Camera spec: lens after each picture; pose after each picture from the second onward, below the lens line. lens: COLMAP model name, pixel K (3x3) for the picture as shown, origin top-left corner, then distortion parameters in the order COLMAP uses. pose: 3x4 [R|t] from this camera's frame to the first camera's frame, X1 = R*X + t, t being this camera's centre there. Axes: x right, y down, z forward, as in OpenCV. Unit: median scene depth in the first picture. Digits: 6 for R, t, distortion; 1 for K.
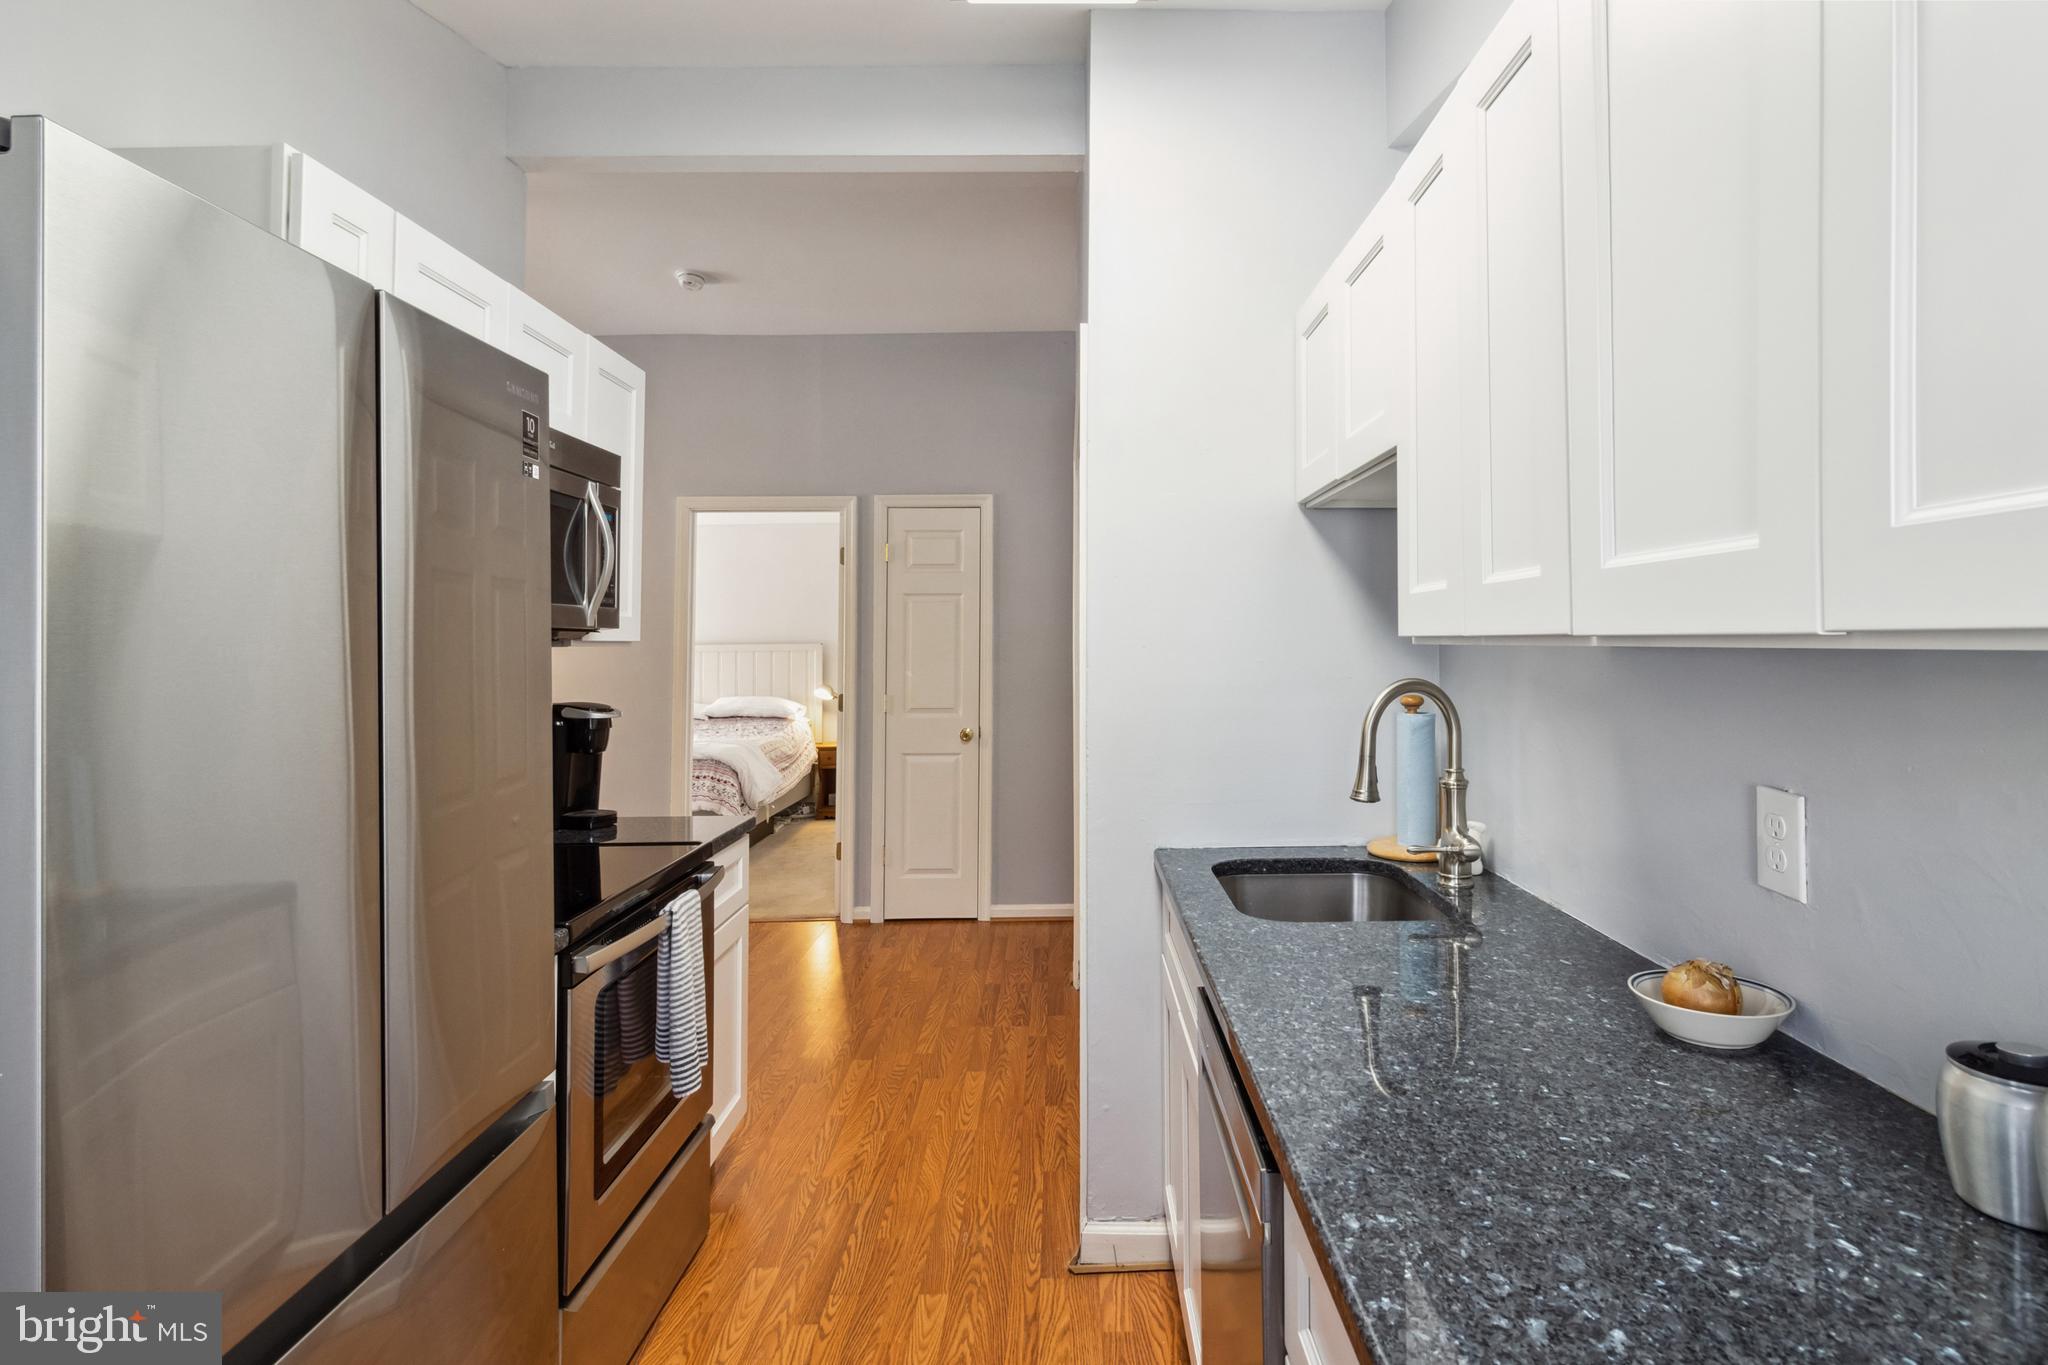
lens RADIAL K [[1102.1, 0, 1077.5], [0, 1102.1, 606.7], [0, 0, 1]] dist [-0.001662, -0.000998]
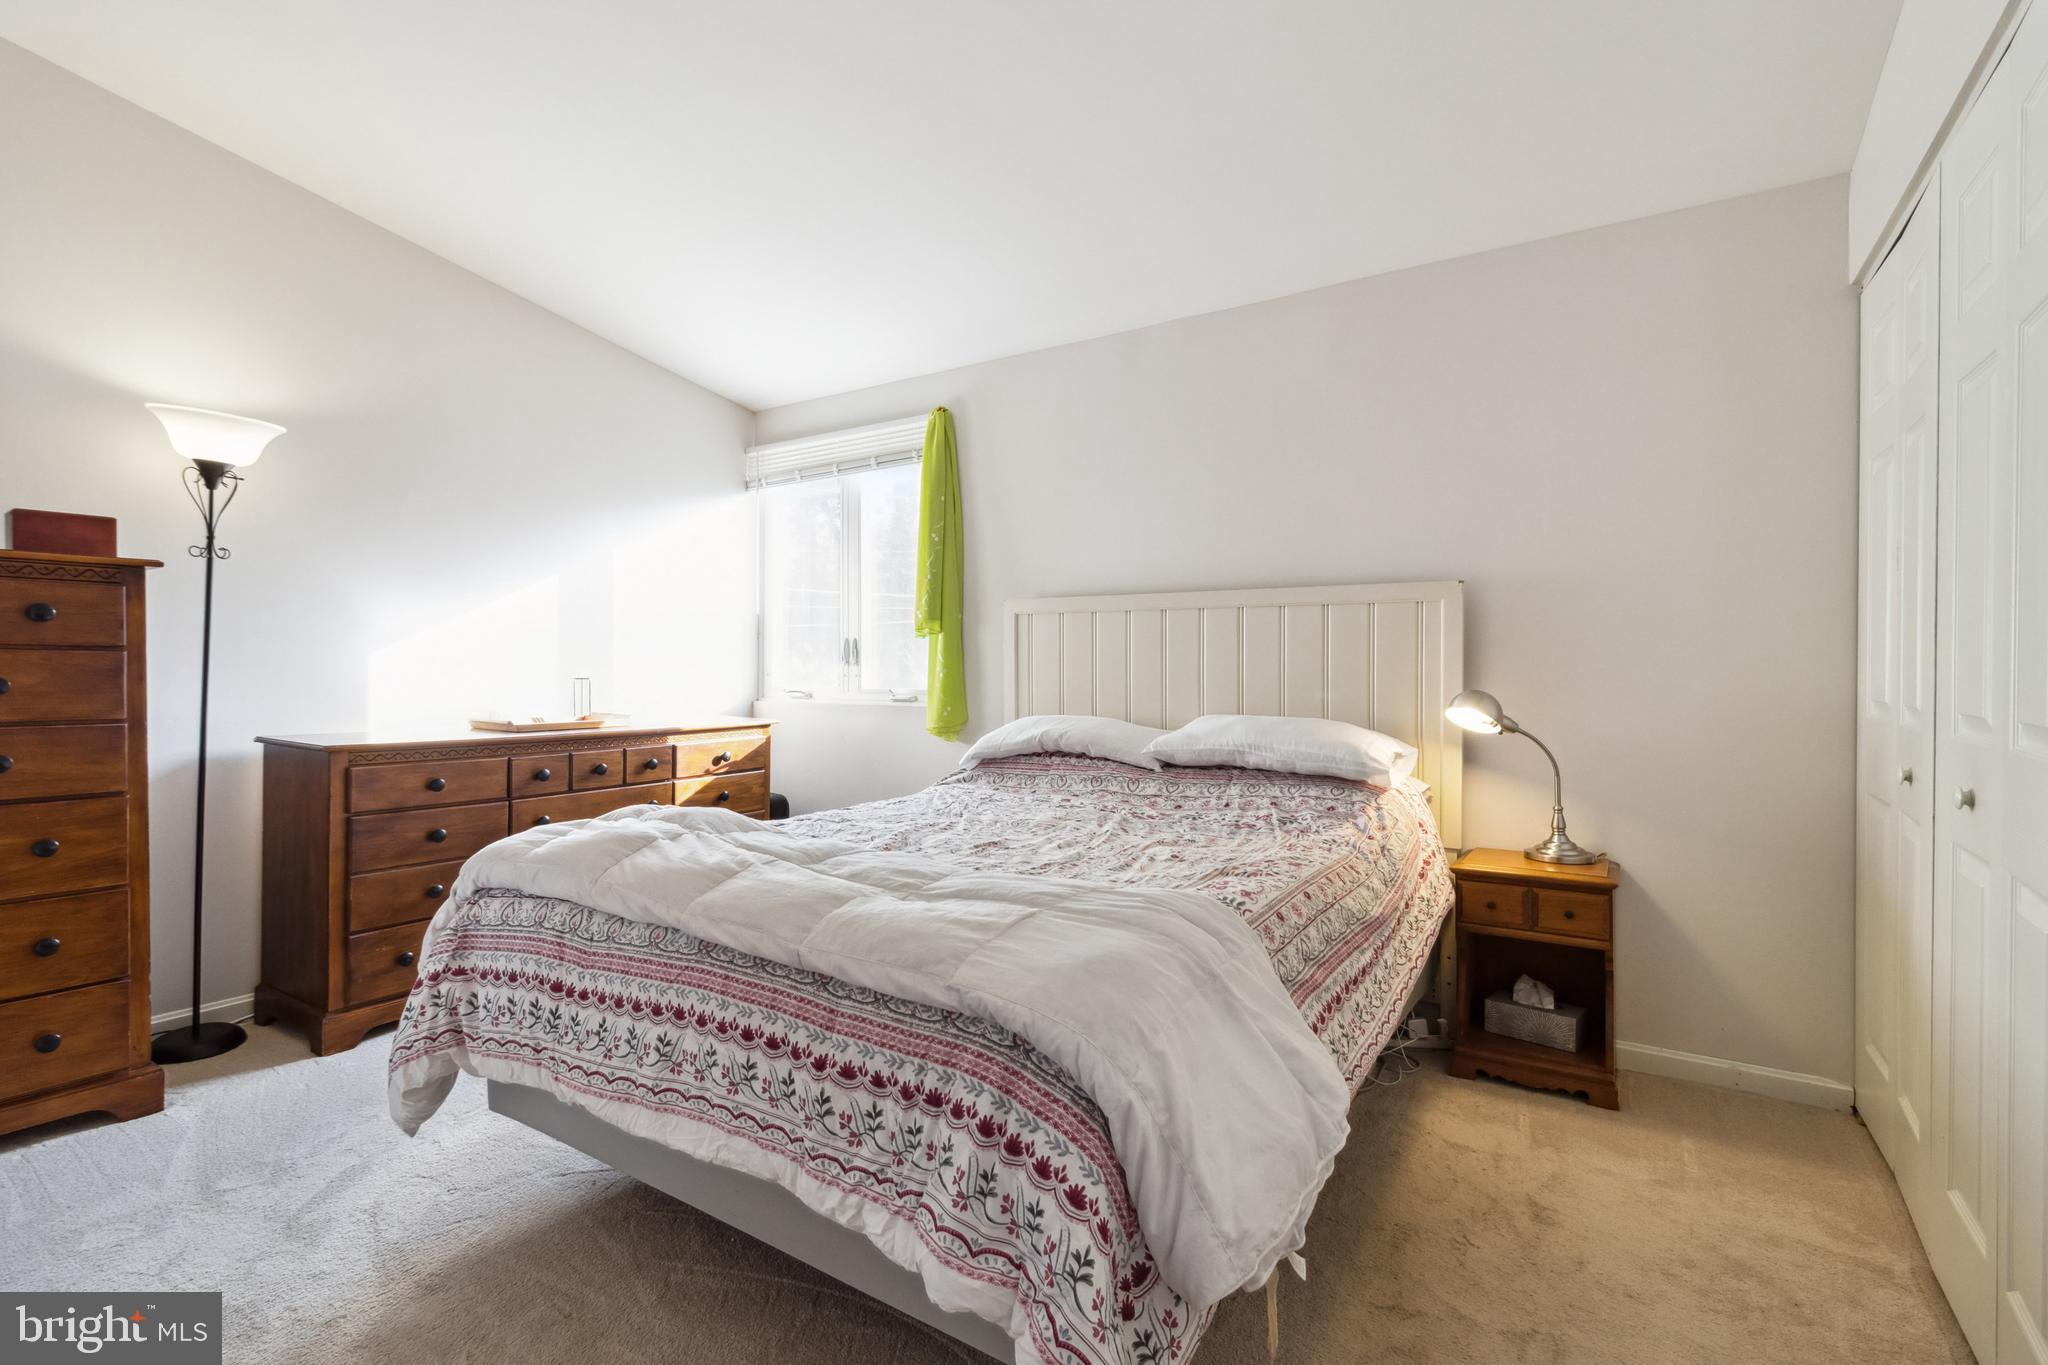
lens RADIAL K [[944.8, 0, 1024.0], [0, 944.8, 685.2], [0, 0, 1]] dist [0.000551, 0.000281]
pose [[0.824646, 0.021388, -0.565244, -0.634616], [0.010605, 0.998525, 0.053254, 0.181726], [0.565549, -0.049910, 0.823203, 2.387692]]
